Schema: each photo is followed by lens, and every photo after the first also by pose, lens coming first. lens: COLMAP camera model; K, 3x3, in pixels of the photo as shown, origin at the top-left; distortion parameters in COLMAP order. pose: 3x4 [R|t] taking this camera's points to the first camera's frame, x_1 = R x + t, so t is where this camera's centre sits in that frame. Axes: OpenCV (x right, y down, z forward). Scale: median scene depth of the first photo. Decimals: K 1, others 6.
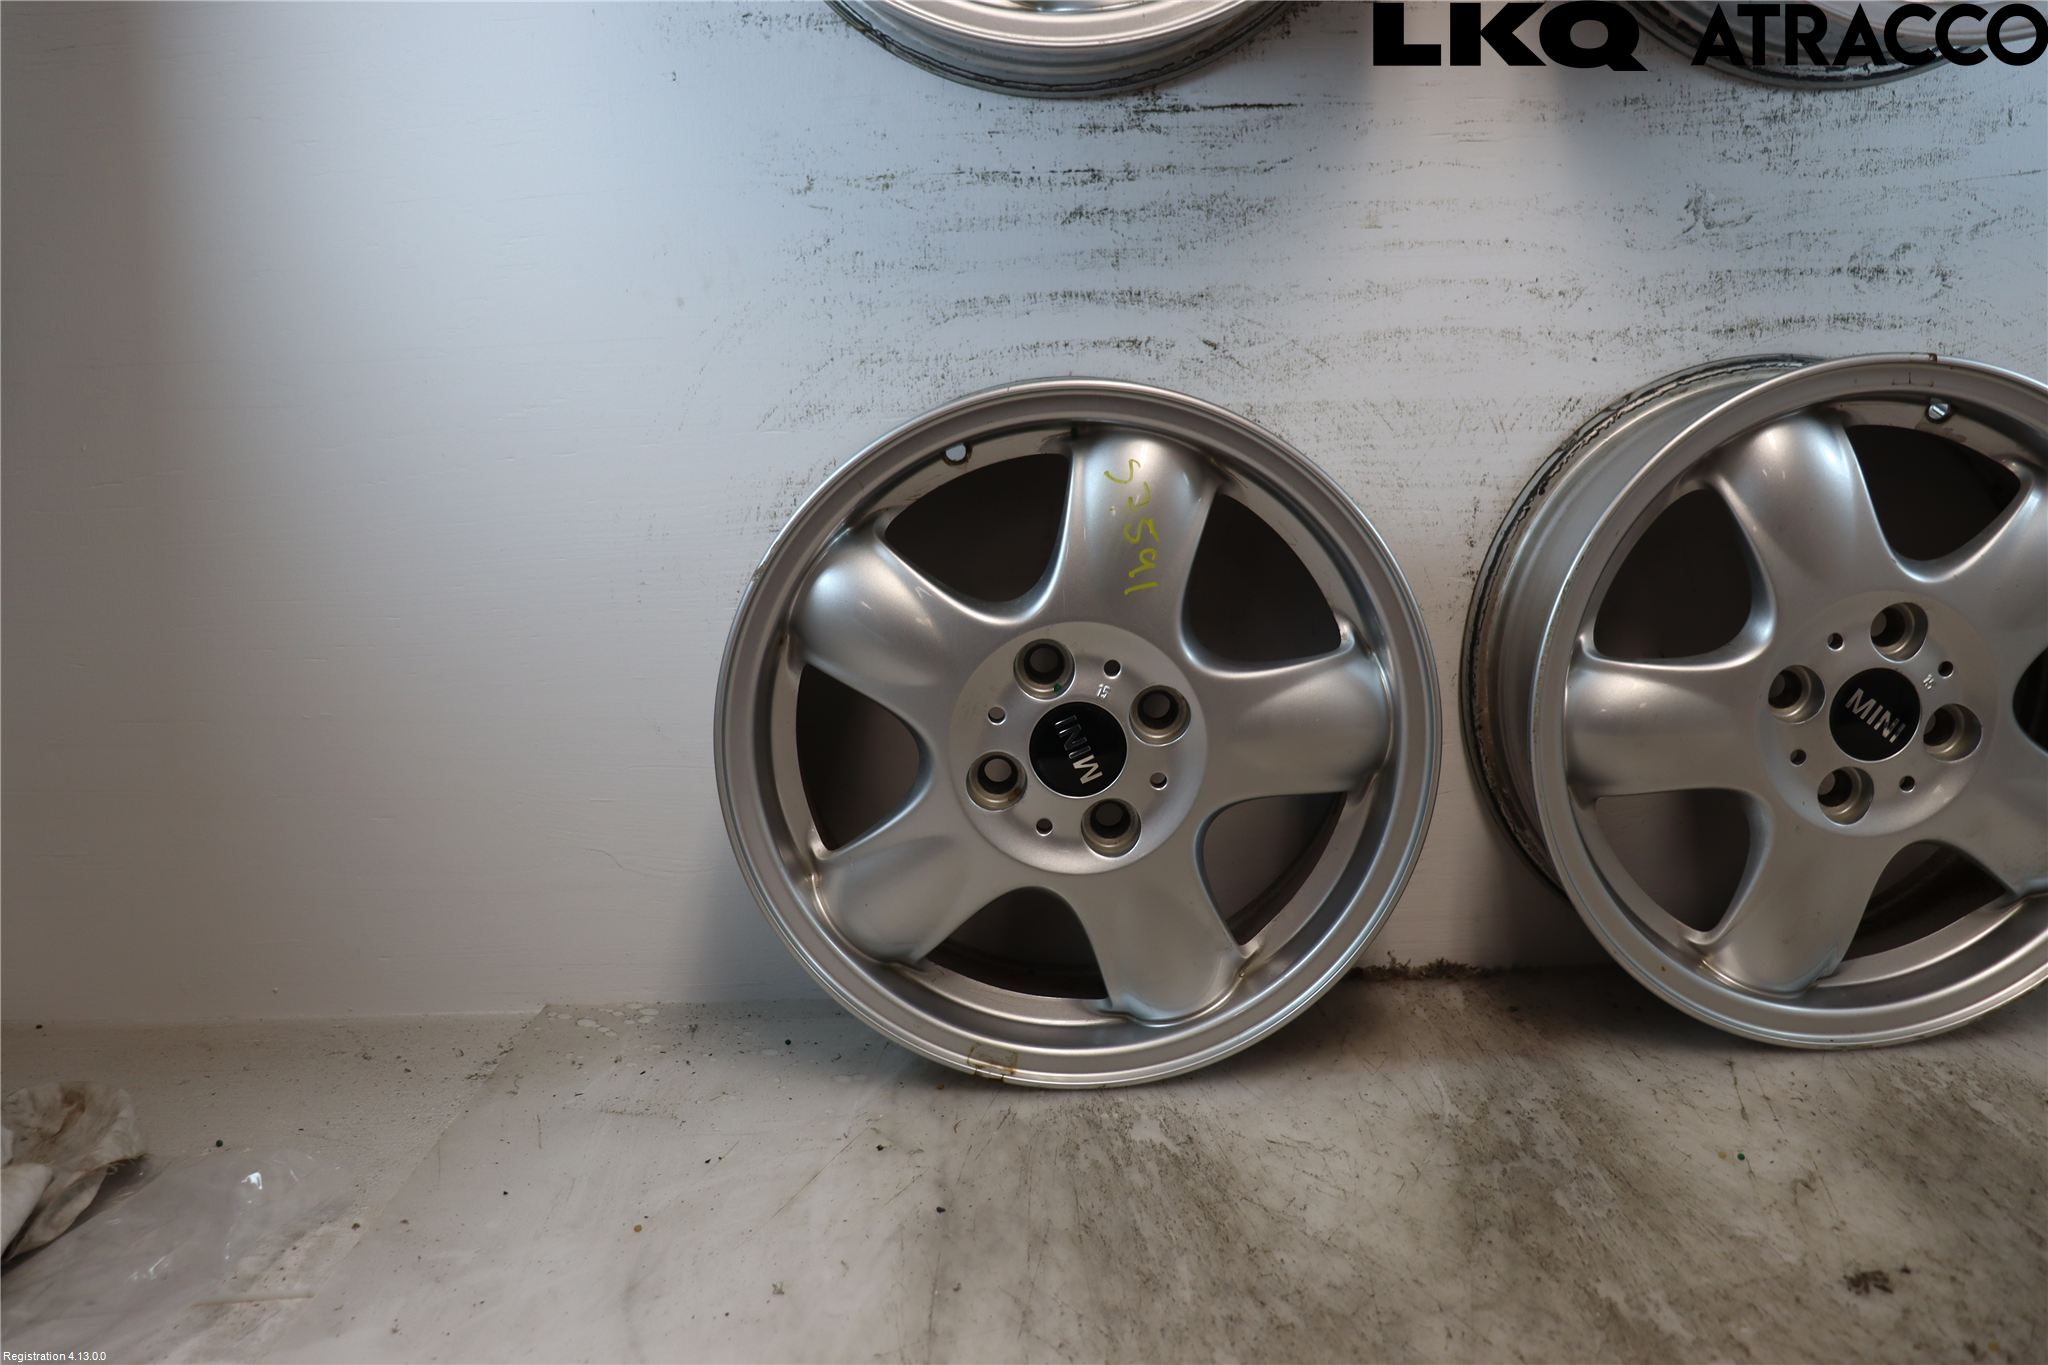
lens RADIAL K [[1711.0, 0, 1020.8], [0, 1711.0, 700.3], [0, 0, 1]] dist [-0.182877, 0.175443]
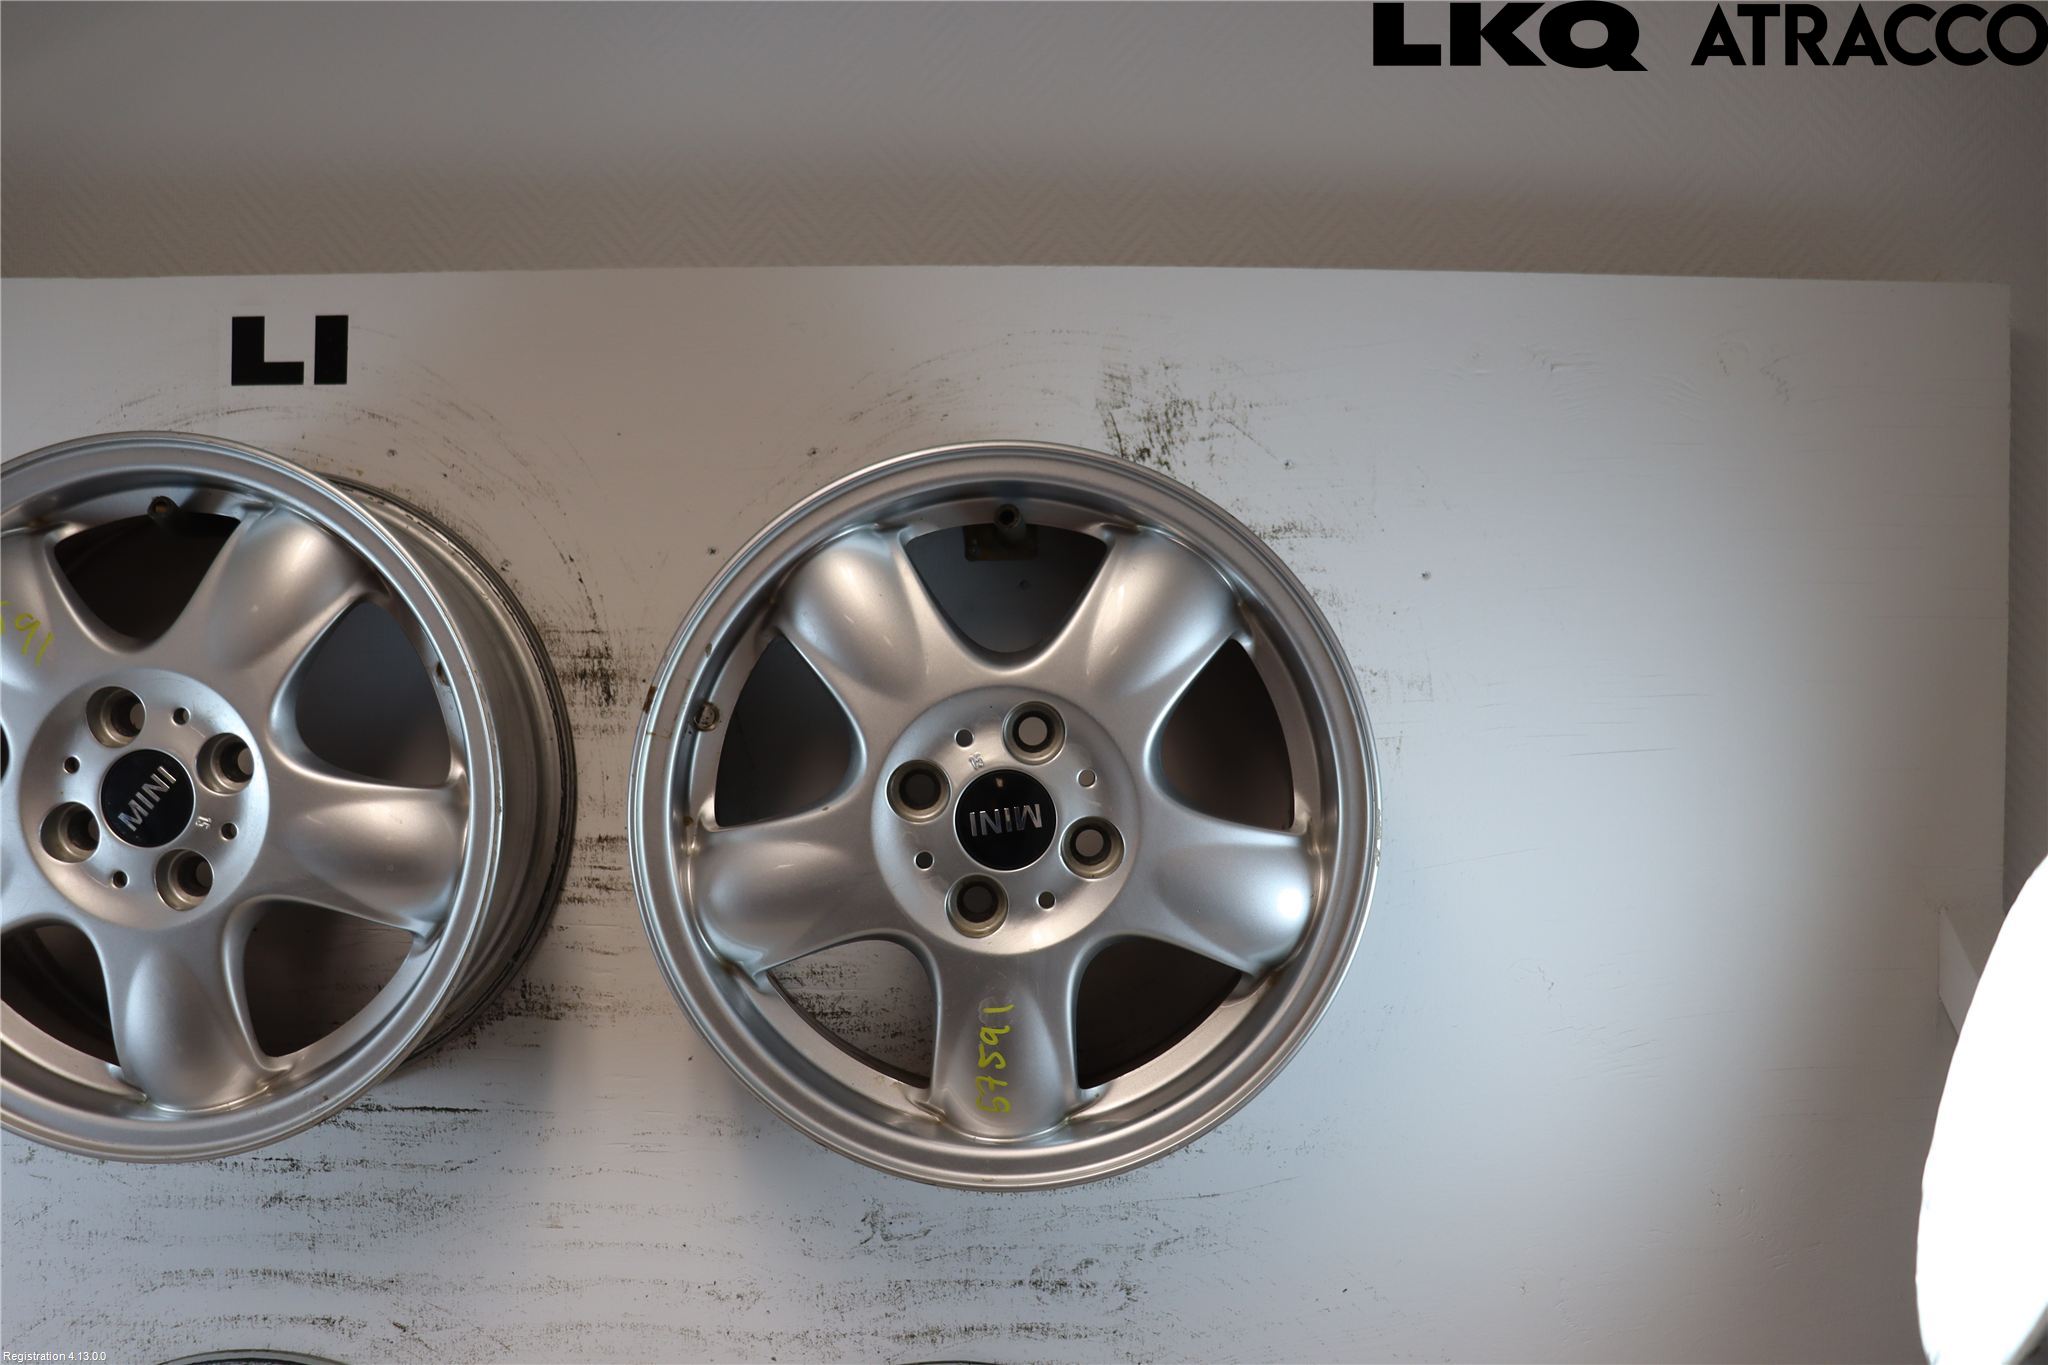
lens RADIAL K [[1711.0, 0, 1020.8], [0, 1711.0, 700.3], [0, 0, 1]] dist [-0.182877, 0.175443]
pose [[0.998761, 0.046353, 0.018131, 0.465665], [-0.042046, 0.980684, -0.191025, -0.418247], [-0.026636, 0.190026, 0.981418, -0.079971]]
